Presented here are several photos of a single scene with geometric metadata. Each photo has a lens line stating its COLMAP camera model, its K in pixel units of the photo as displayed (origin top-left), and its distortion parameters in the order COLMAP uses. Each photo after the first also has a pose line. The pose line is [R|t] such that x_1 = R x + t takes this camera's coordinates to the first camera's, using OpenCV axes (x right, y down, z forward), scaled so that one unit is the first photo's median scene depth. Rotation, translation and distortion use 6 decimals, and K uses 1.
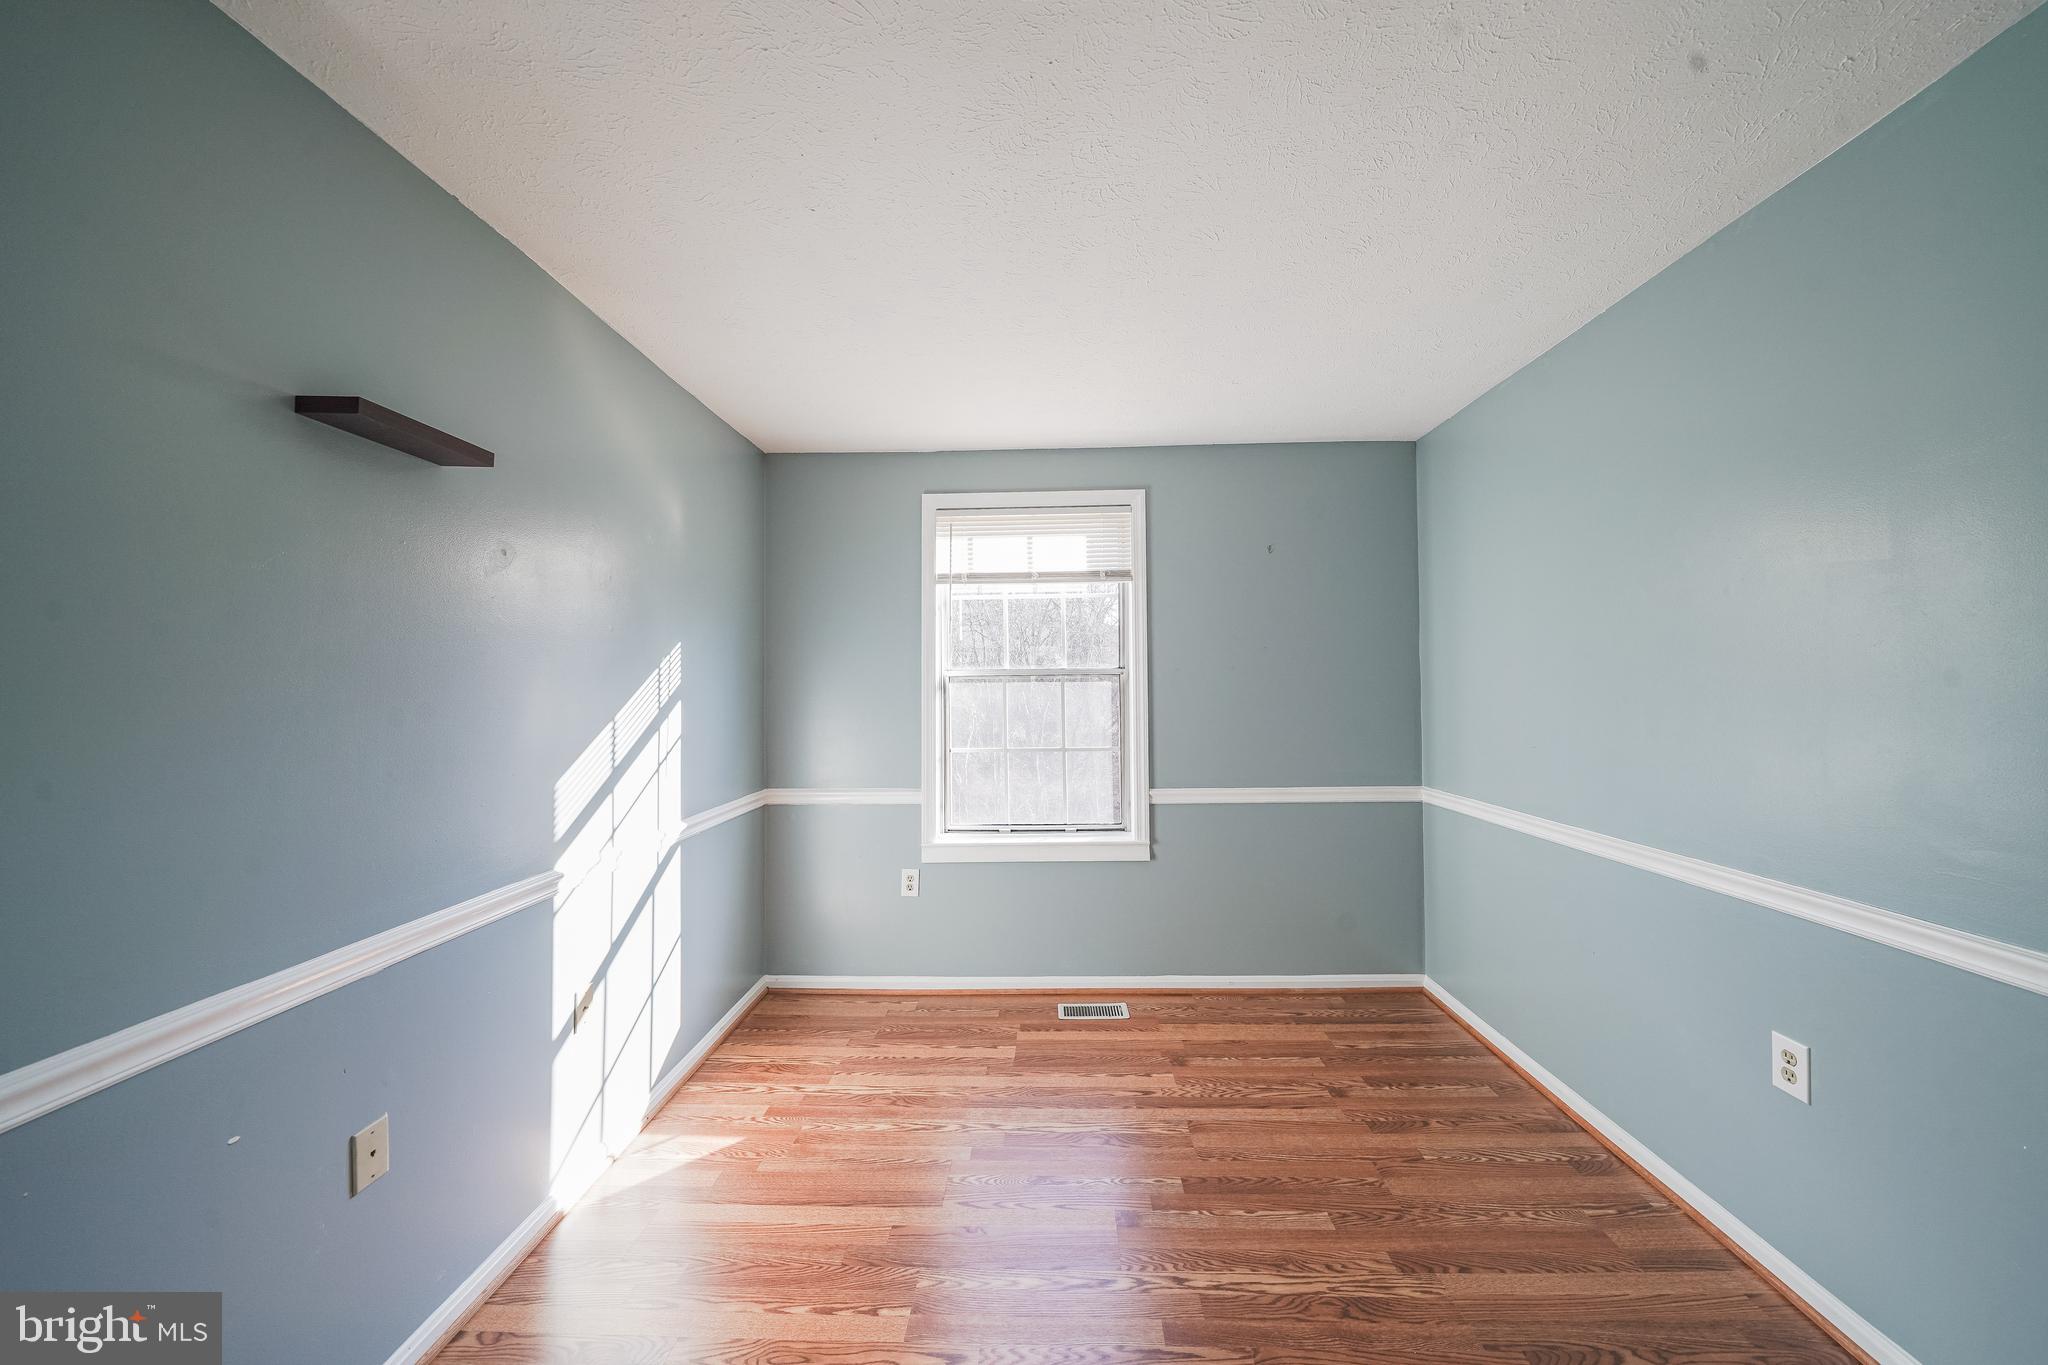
lens RADIAL K [[704.3, 0, 1042.5], [0, 704.3, 679.0], [0, 0, 1]] dist [-0.004746, 0.000214]
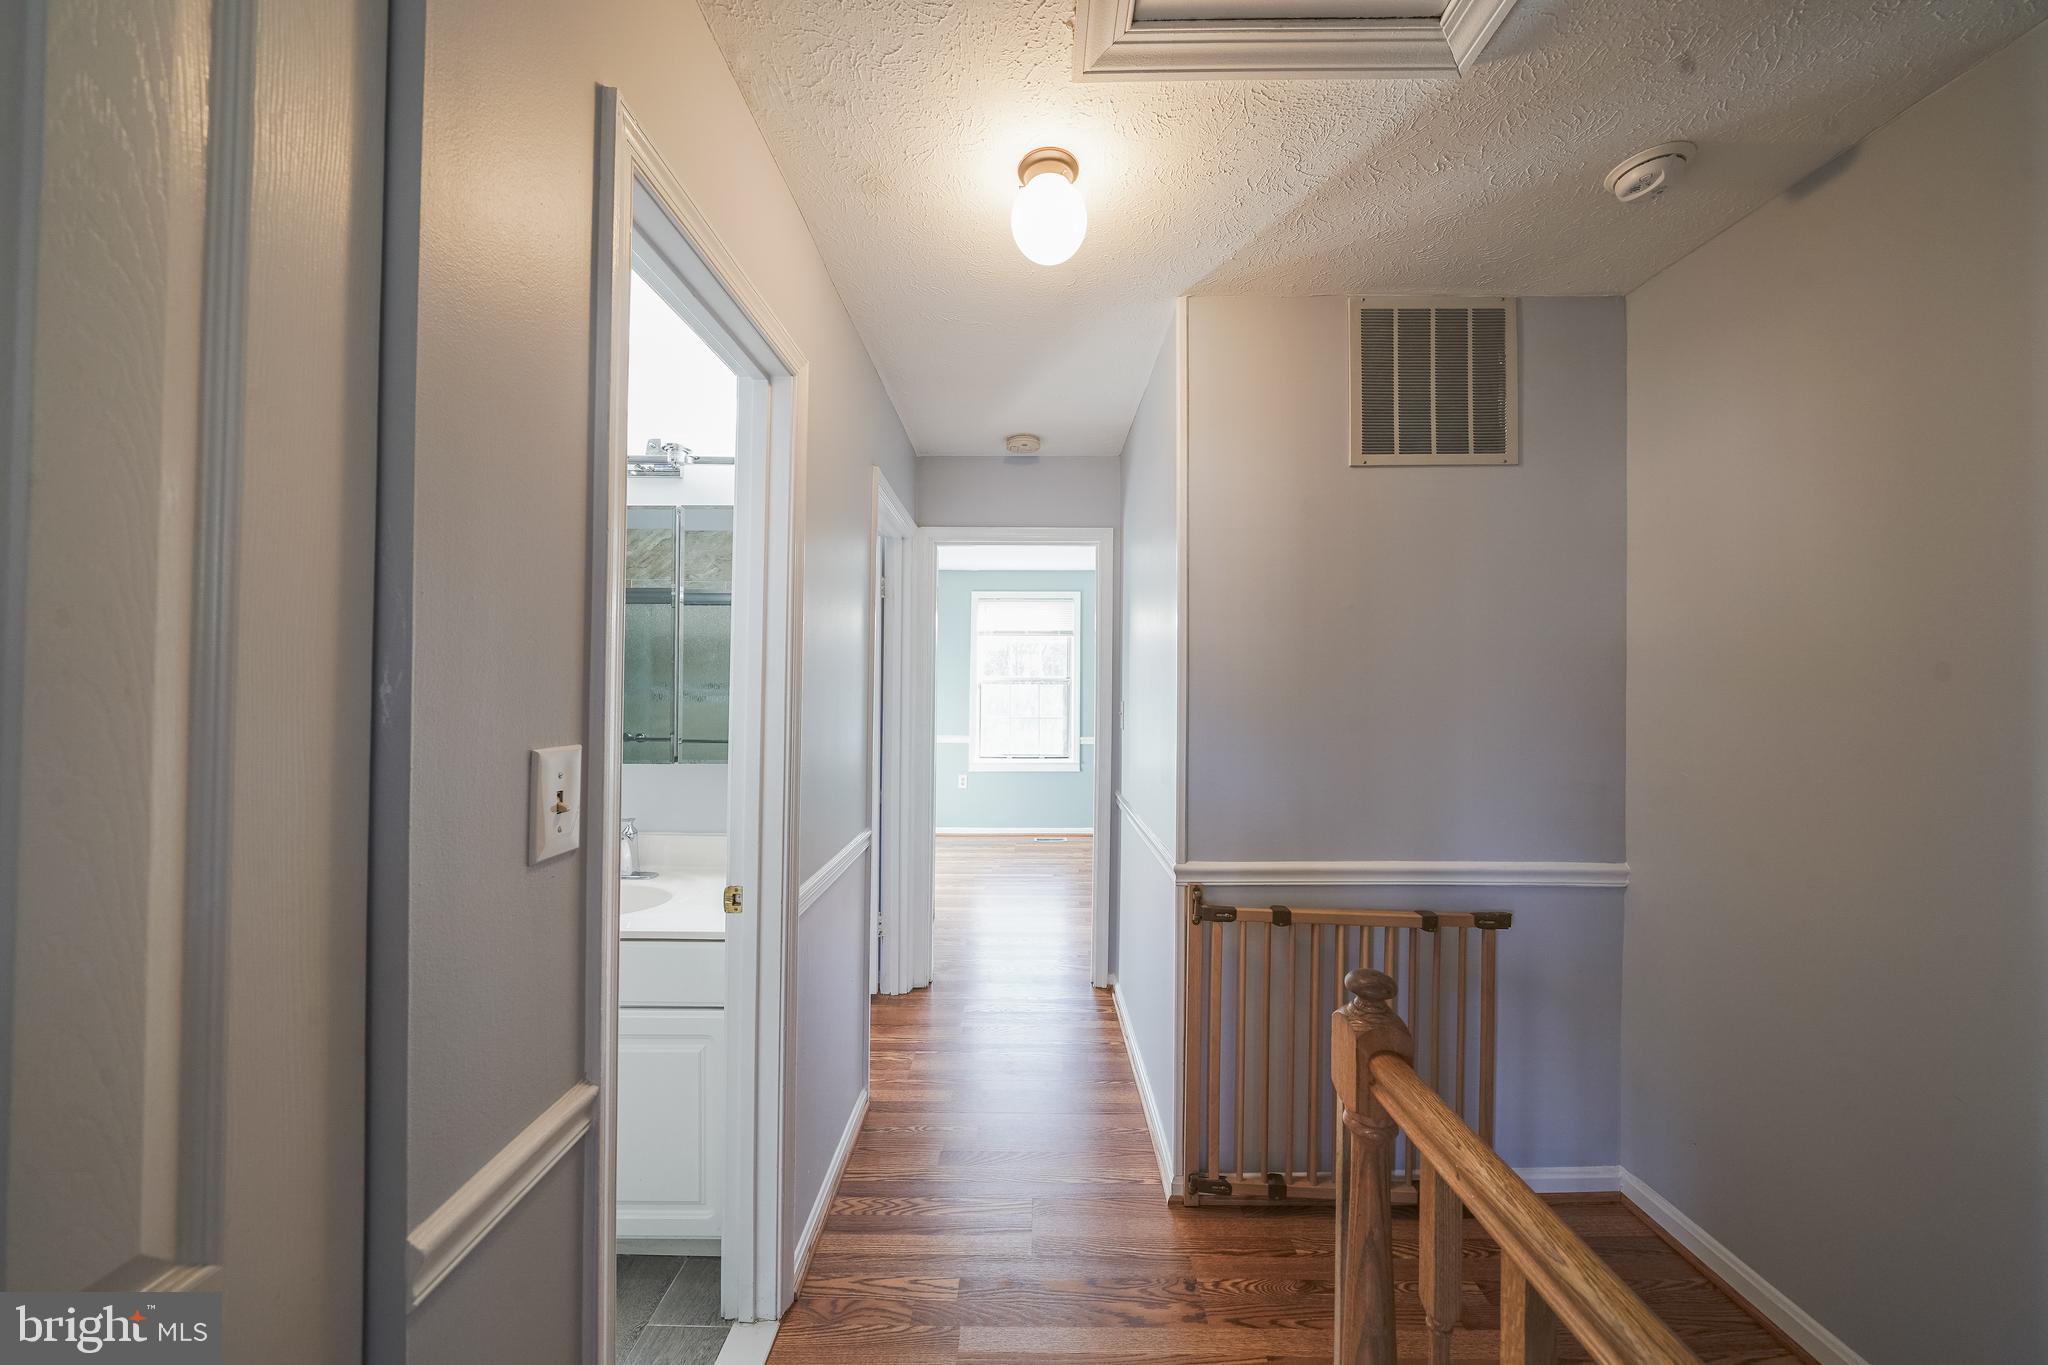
lens RADIAL K [[704.3, 0, 1032.5], [0, 704.3, 683.1], [0, 0, 1]] dist [-0.004746, 0.000214]
pose [[0.999484, 0.014024, 0.028900, -0.063169], [-0.013955, 0.999899, -0.002599, 0.006775], [-0.028933, 0.002194, 0.999579, -1.329481]]
